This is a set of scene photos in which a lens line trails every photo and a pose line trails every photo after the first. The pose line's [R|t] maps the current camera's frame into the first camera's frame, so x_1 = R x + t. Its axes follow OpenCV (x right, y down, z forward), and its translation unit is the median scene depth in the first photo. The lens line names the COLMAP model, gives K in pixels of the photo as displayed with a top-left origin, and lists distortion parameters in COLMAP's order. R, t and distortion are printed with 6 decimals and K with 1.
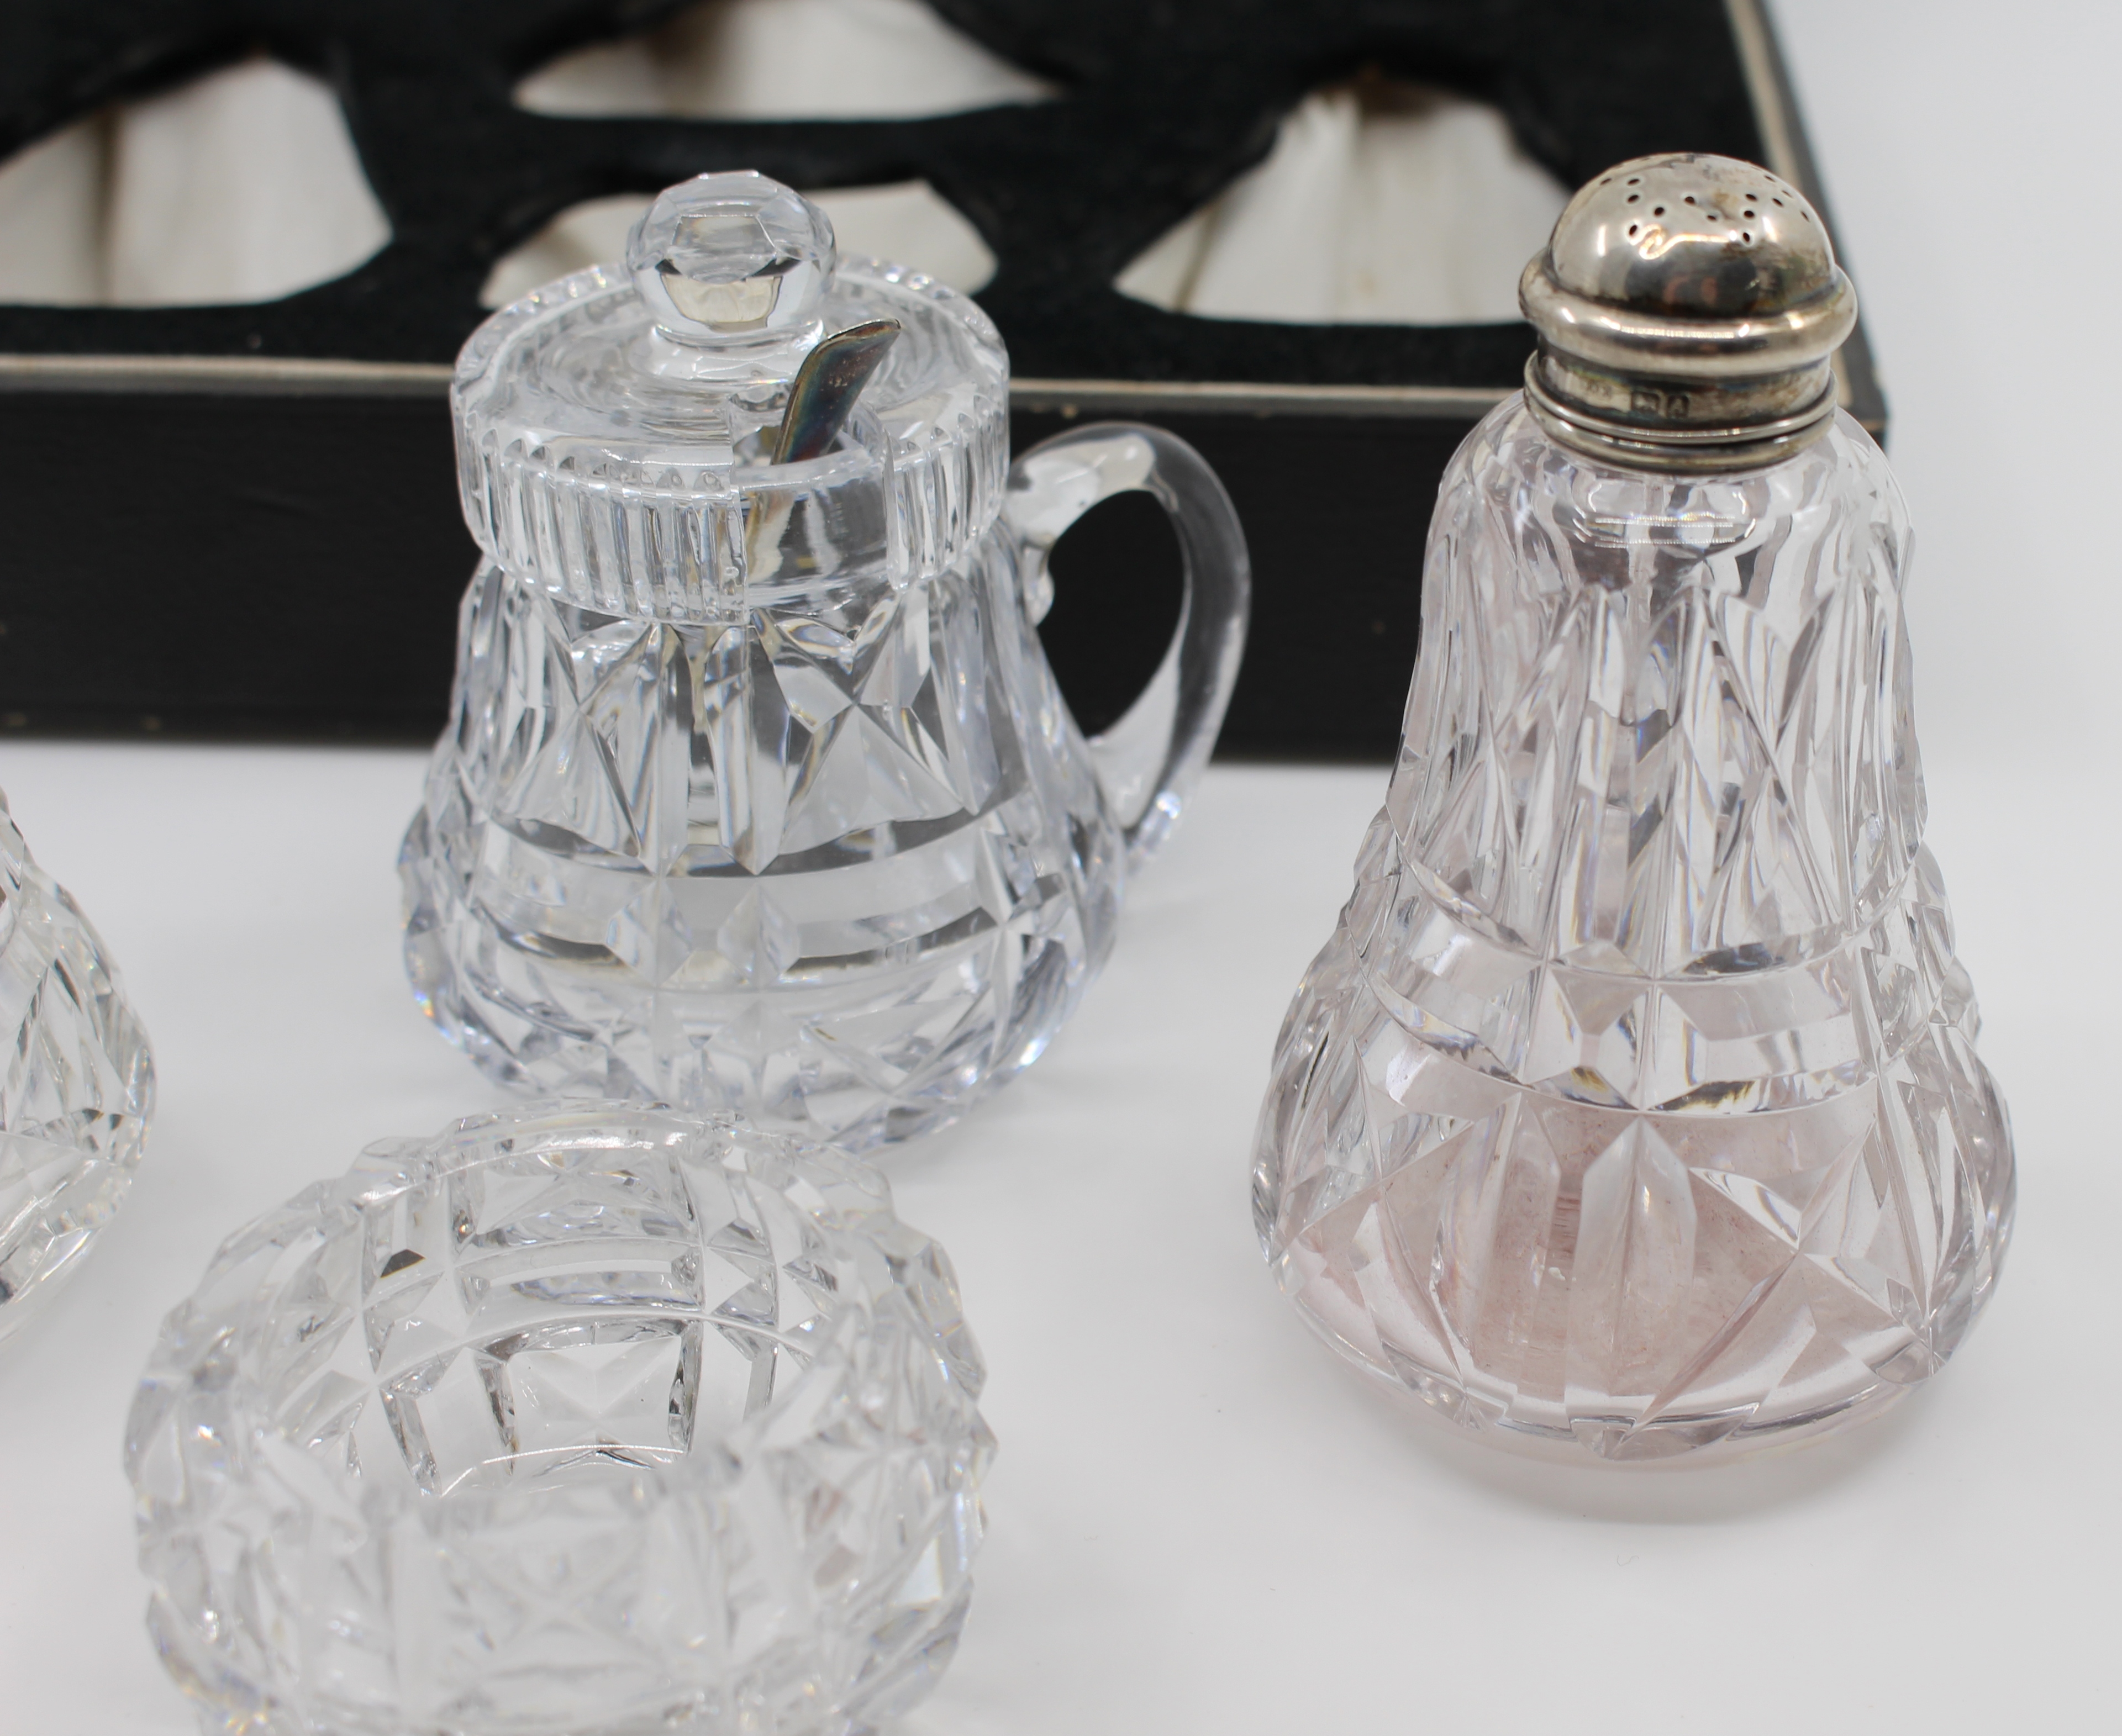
lens RADIAL K [[4038.1, 0, 1068.0], [0, 4038.1, 851.7], [0, 0, 1]] dist [-0.150064, 0.000000]
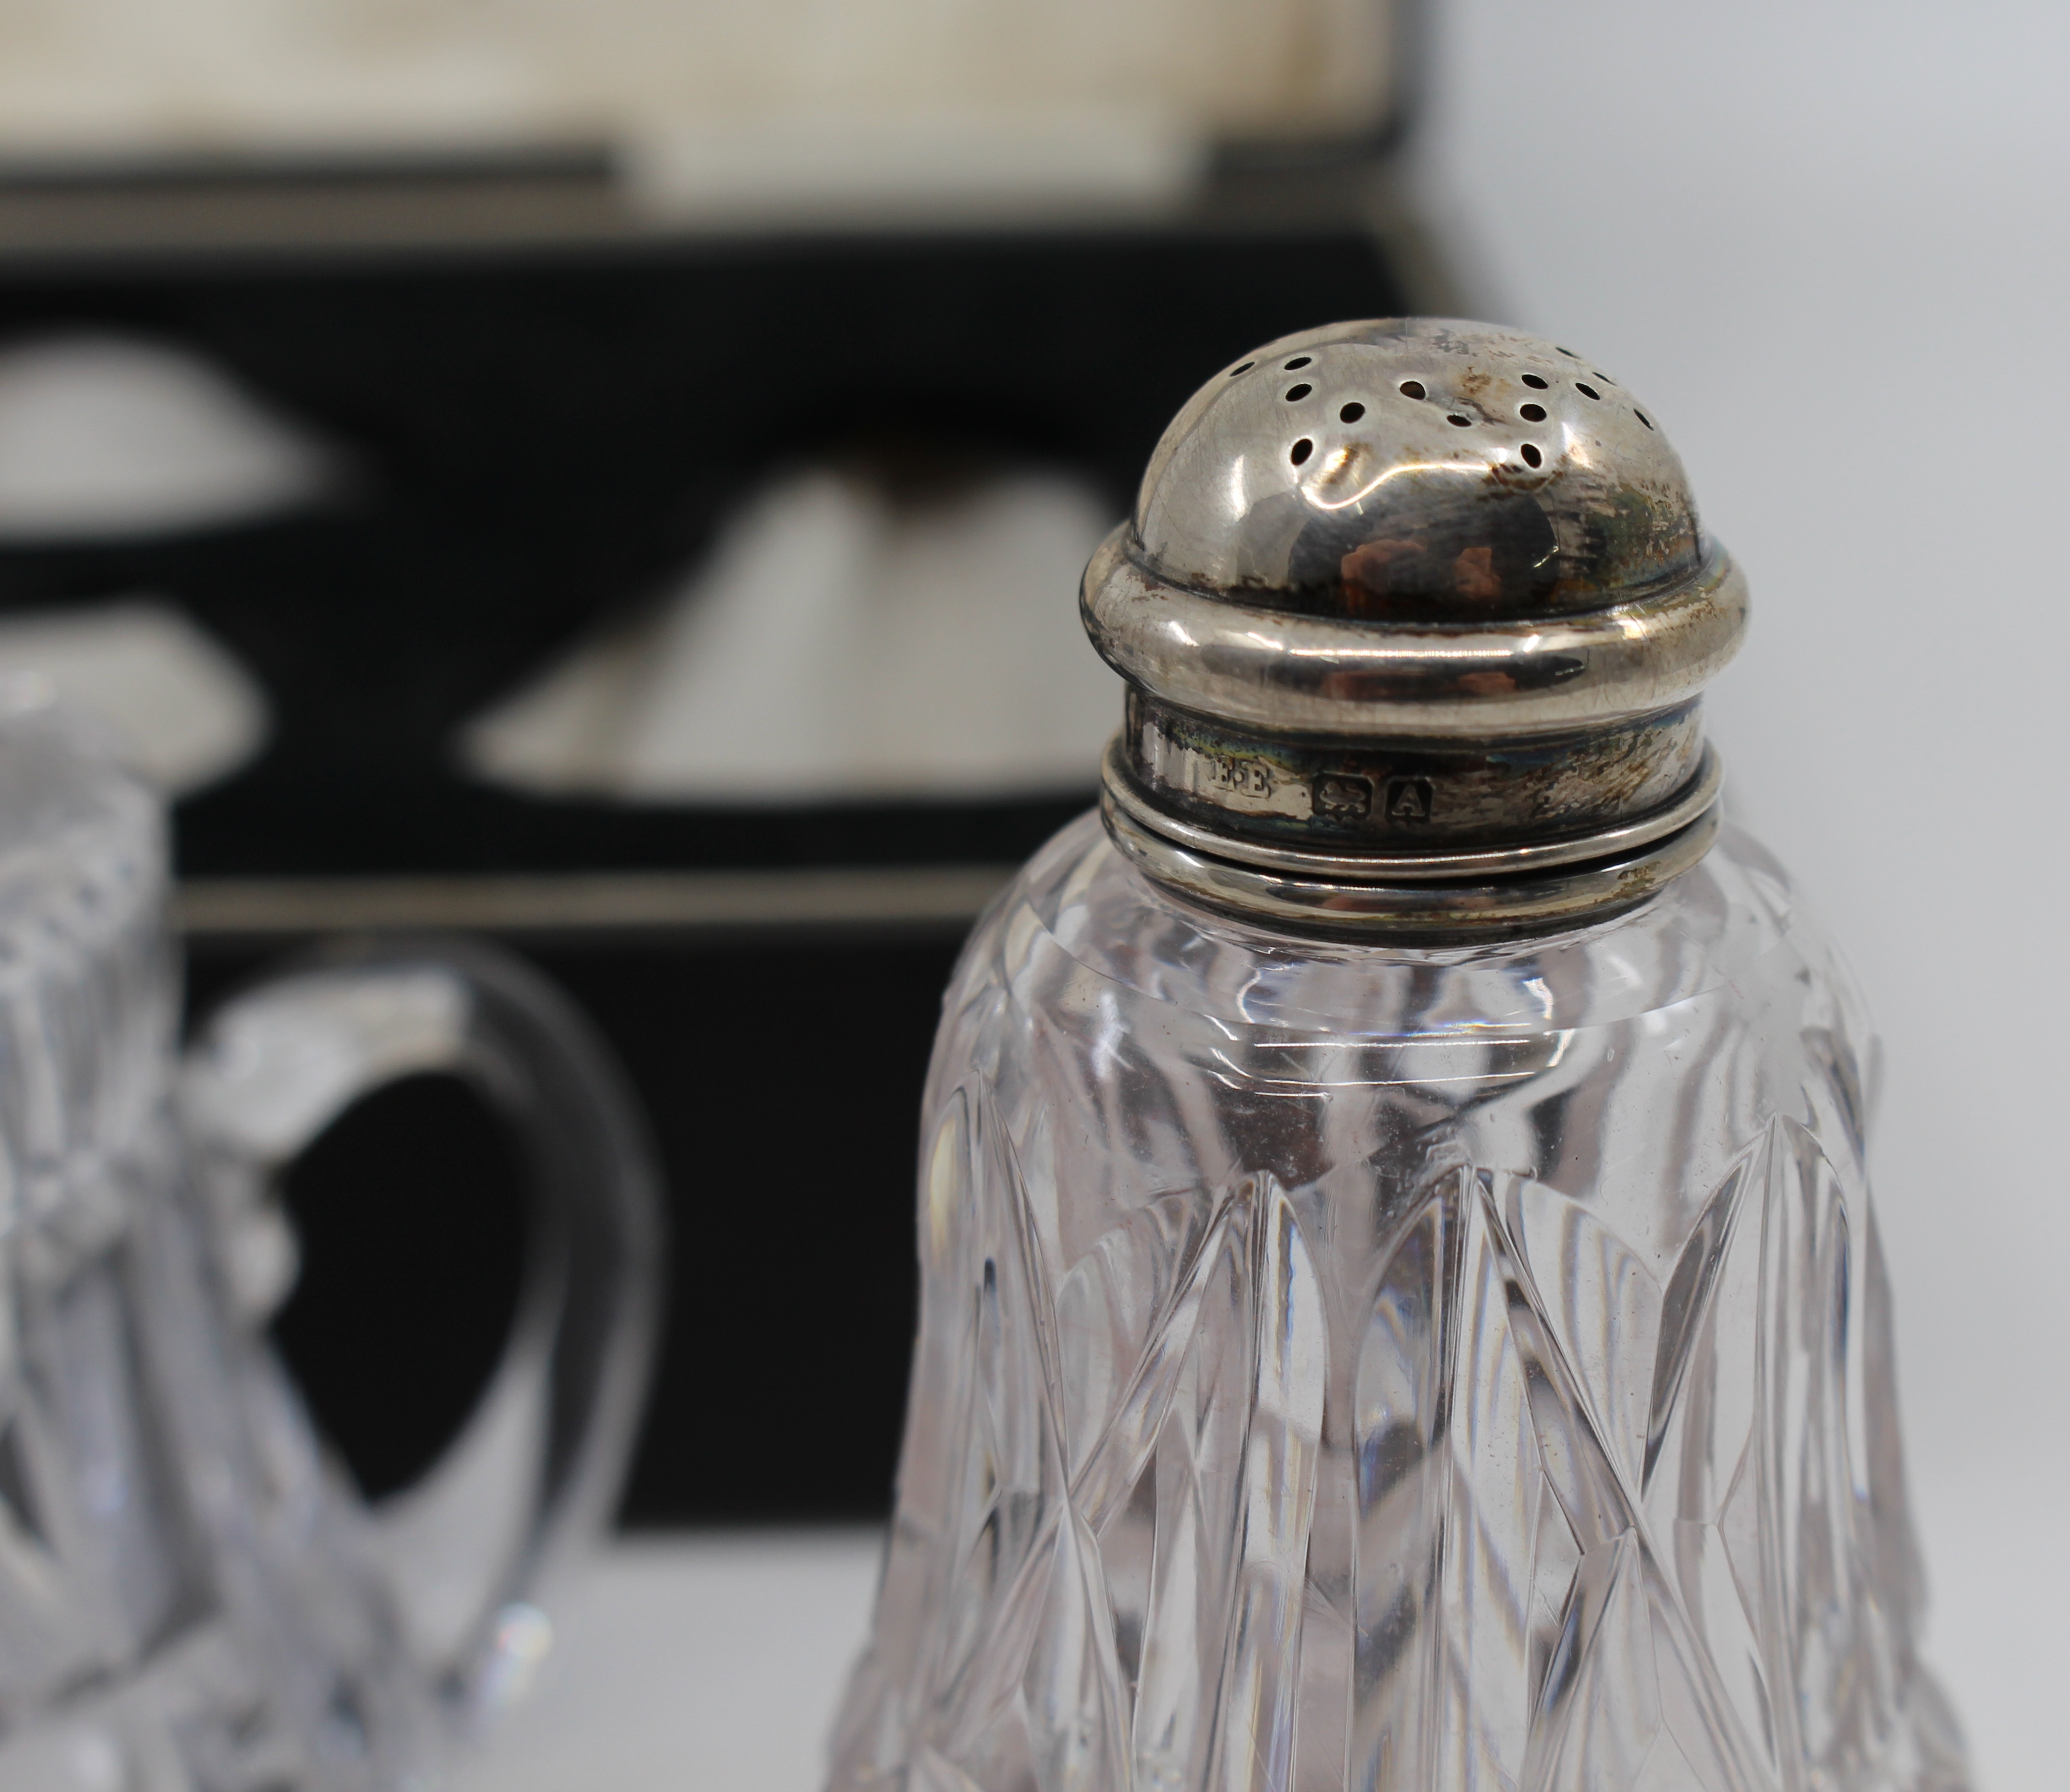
lens RADIAL K [[6217.2, 0, 1037.7], [0, 6217.2, 899.4], [0, 0, 1]] dist [-0.088602, 0.000000]
pose [[0.994653, -0.037017, 0.096407, 0.030118], [0.048505, 0.991626, -0.119687, -0.009435], [-0.091169, 0.123724, 0.988120, 0.233669]]
